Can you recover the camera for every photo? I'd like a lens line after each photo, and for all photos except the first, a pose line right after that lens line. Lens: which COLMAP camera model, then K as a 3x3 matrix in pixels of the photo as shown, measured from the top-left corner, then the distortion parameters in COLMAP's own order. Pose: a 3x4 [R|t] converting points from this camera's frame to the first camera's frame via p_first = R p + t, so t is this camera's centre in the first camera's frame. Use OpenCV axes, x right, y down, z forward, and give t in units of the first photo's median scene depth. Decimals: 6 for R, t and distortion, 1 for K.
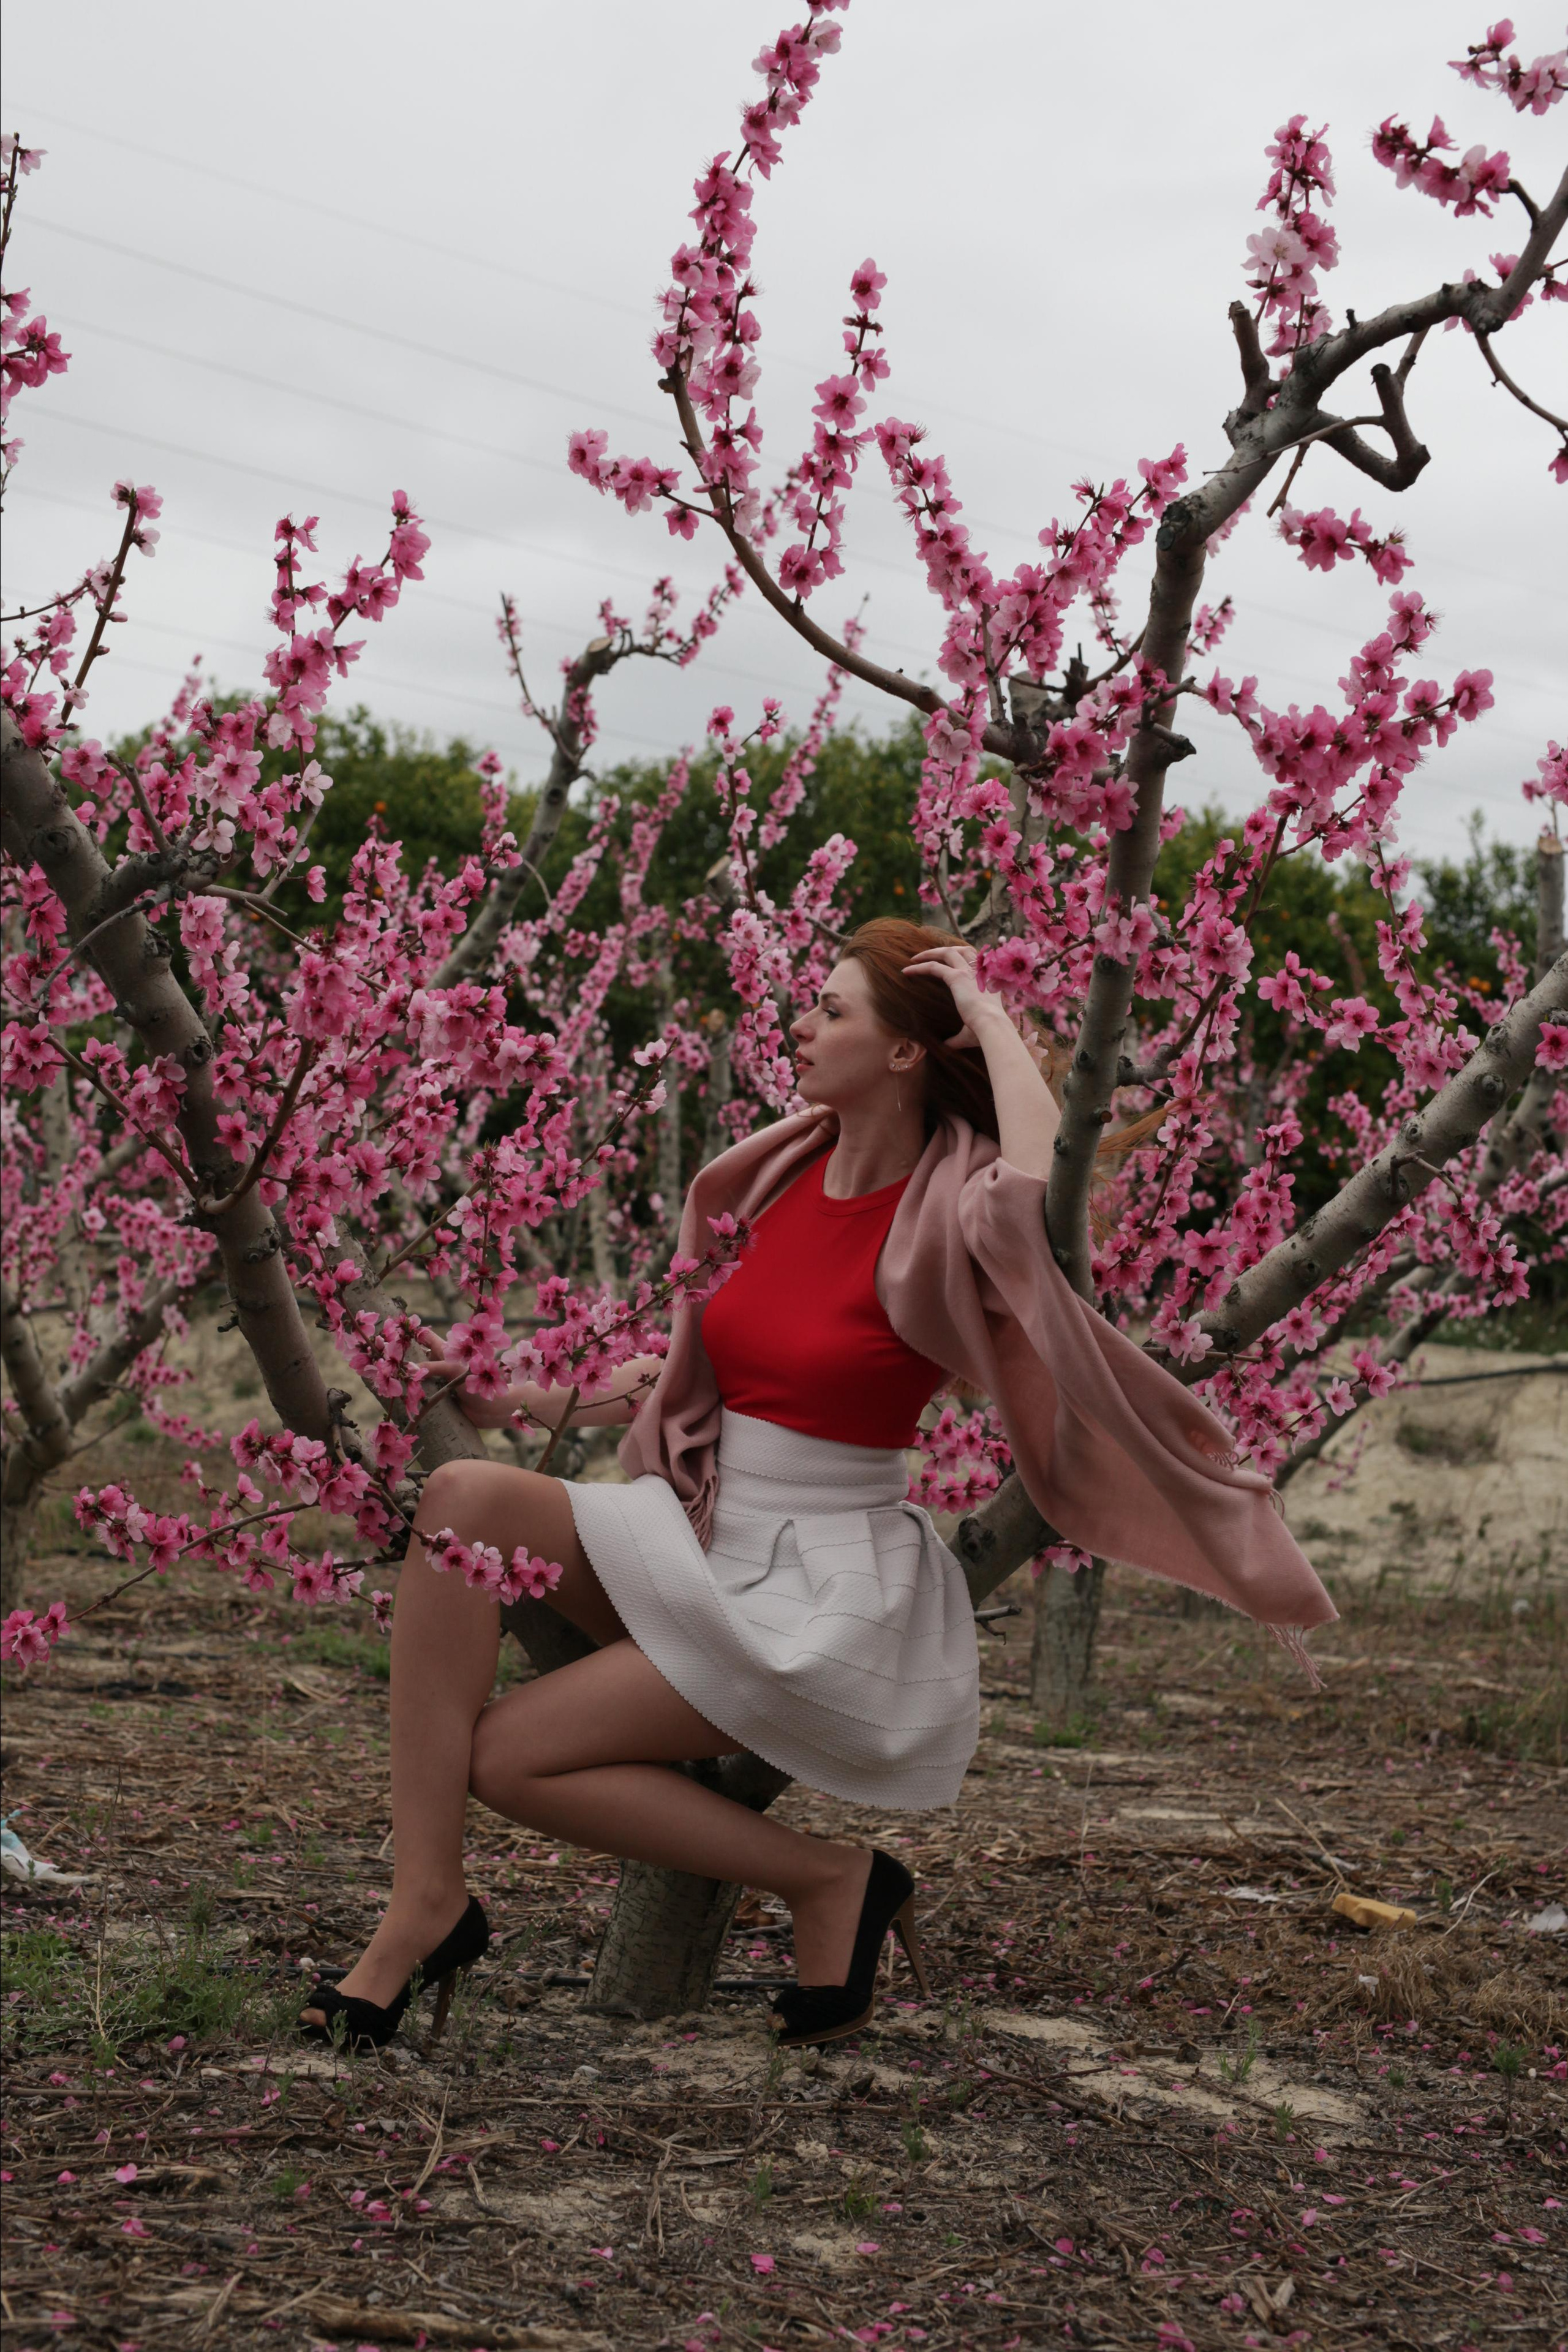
lens RADIAL K [[3294.1, 0, 829.1], [0, 3294.1, 1183.9], [0, 0, 1]] dist [0.011243, 0.047130]
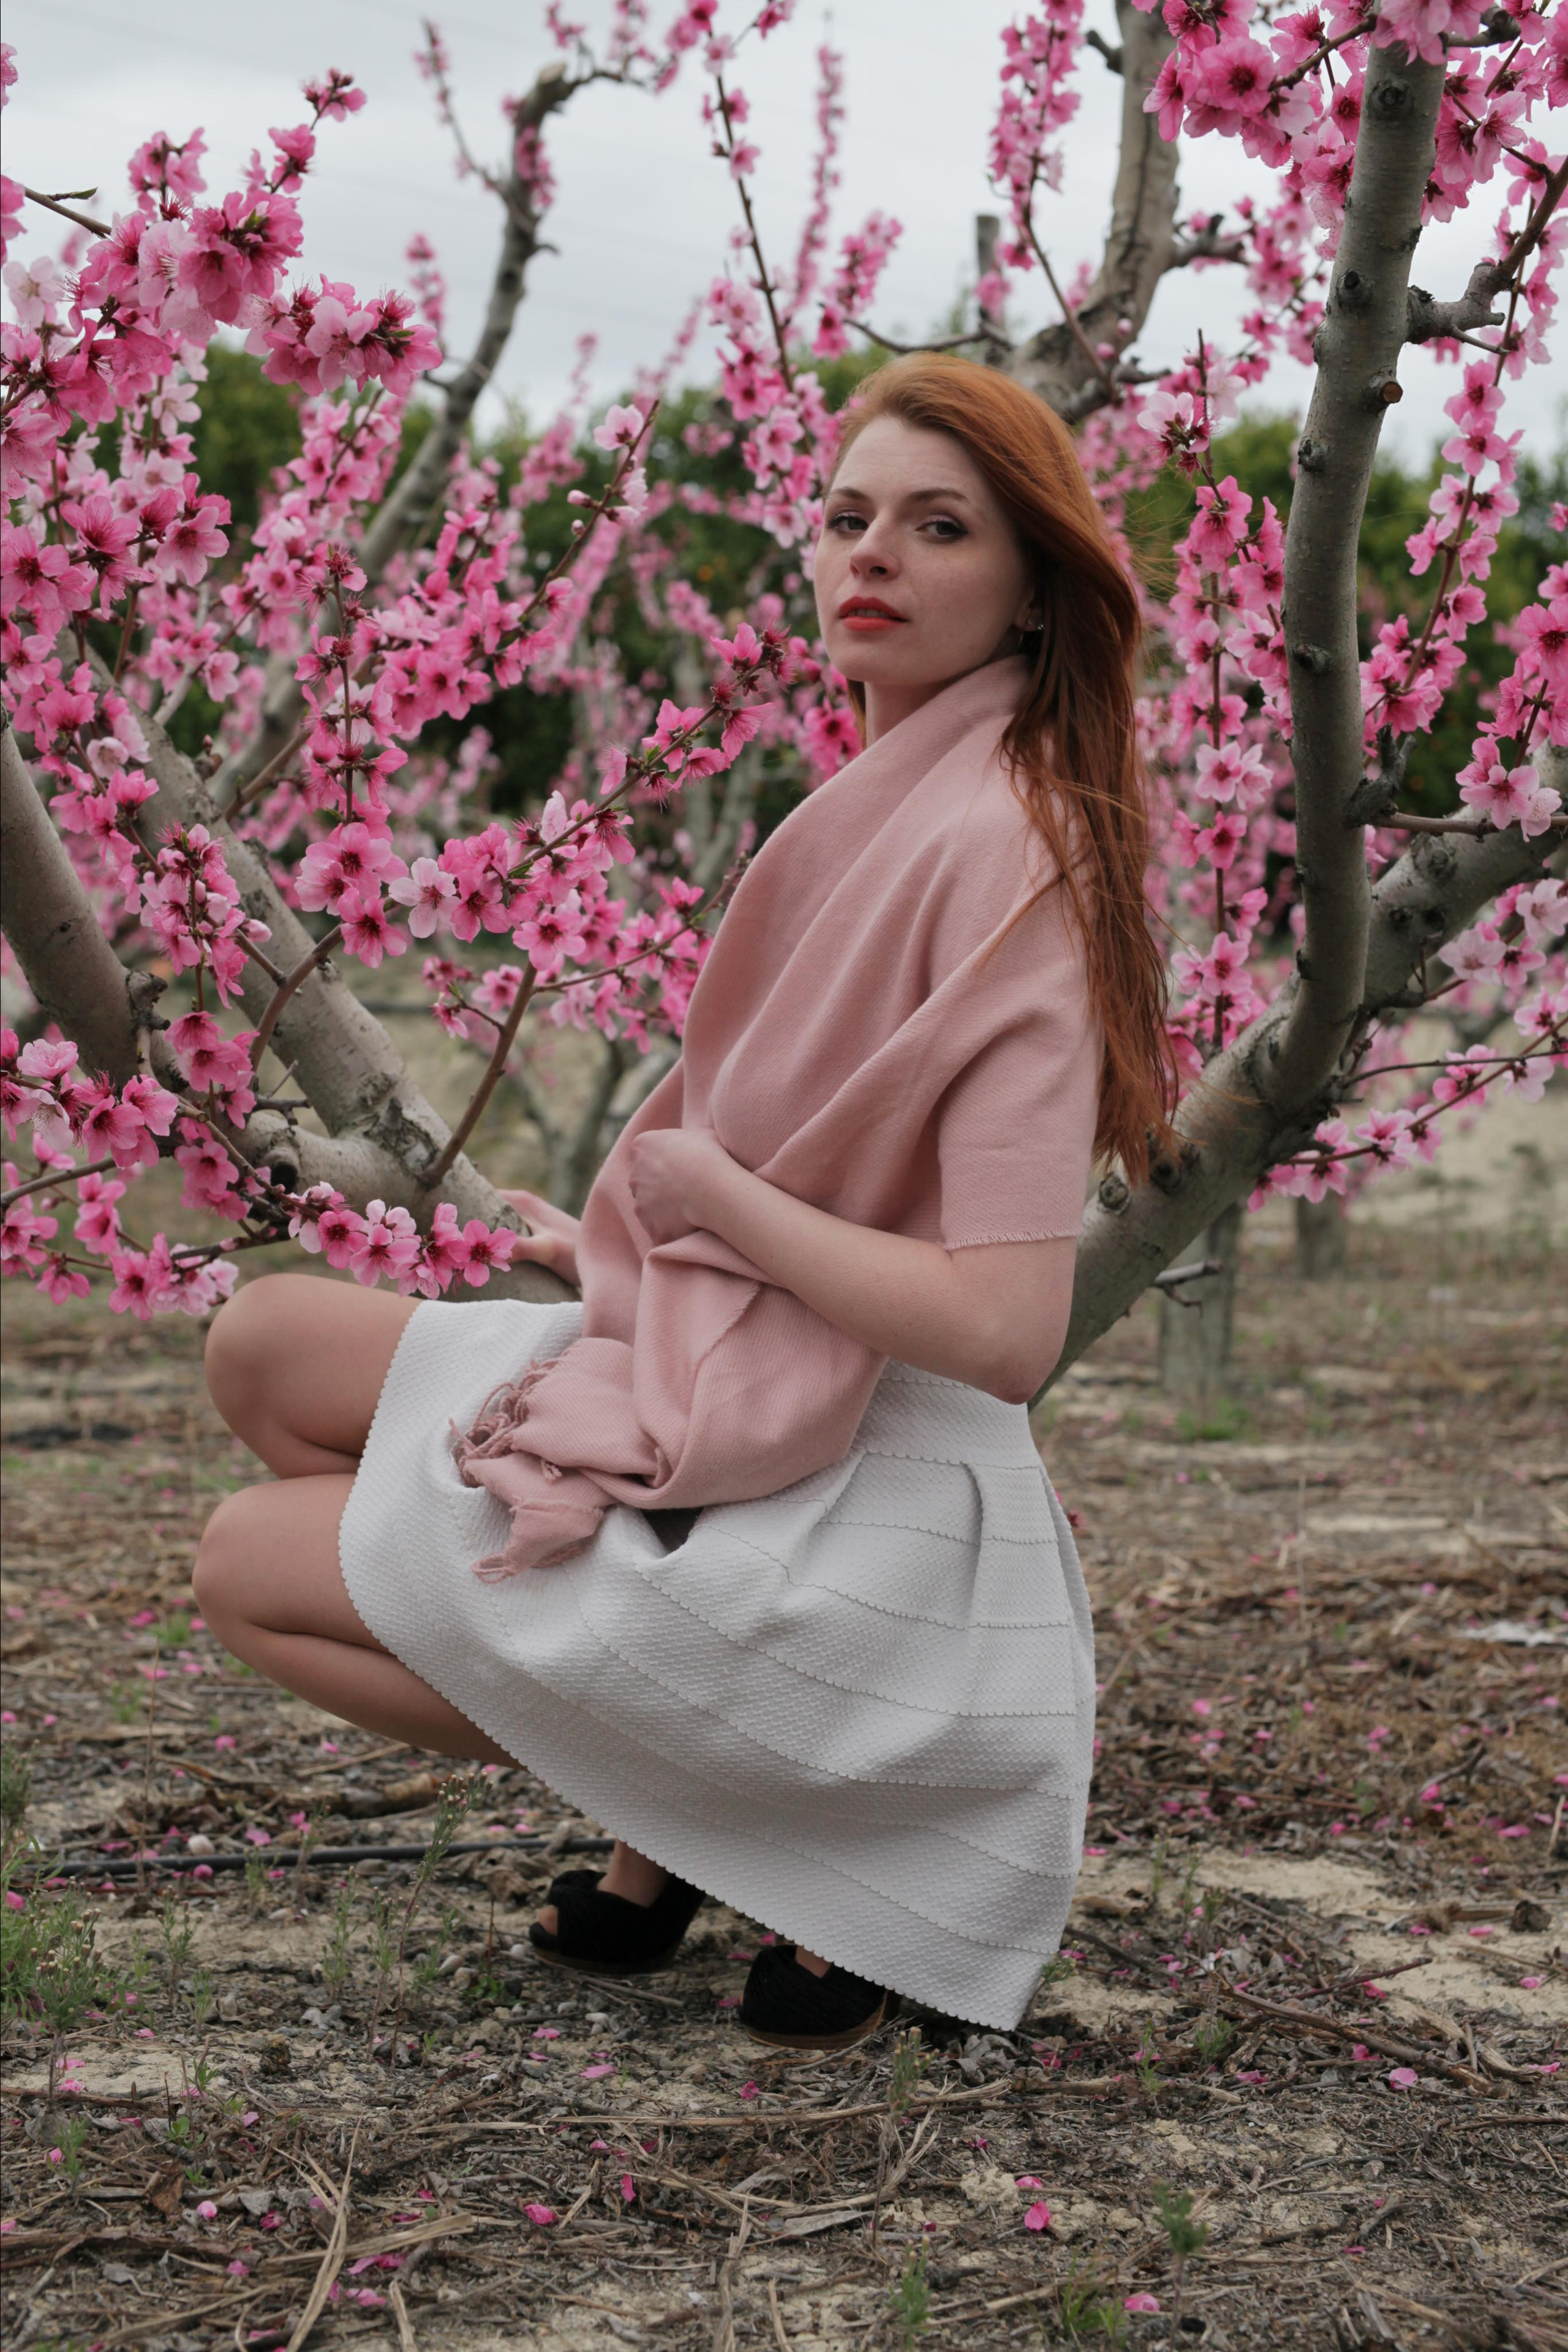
lens RADIAL K [[3319.0, 0, 784.0], [0, 3319.0, 1176.0], [0, 0, 1]] dist [0.015016, 0.027829]
pose [[0.997876, -0.057616, -0.030388, -0.009663], [0.060131, 0.994159, 0.089624, 0.042506], [0.025046, -0.091261, 0.995512, 0.308156]]
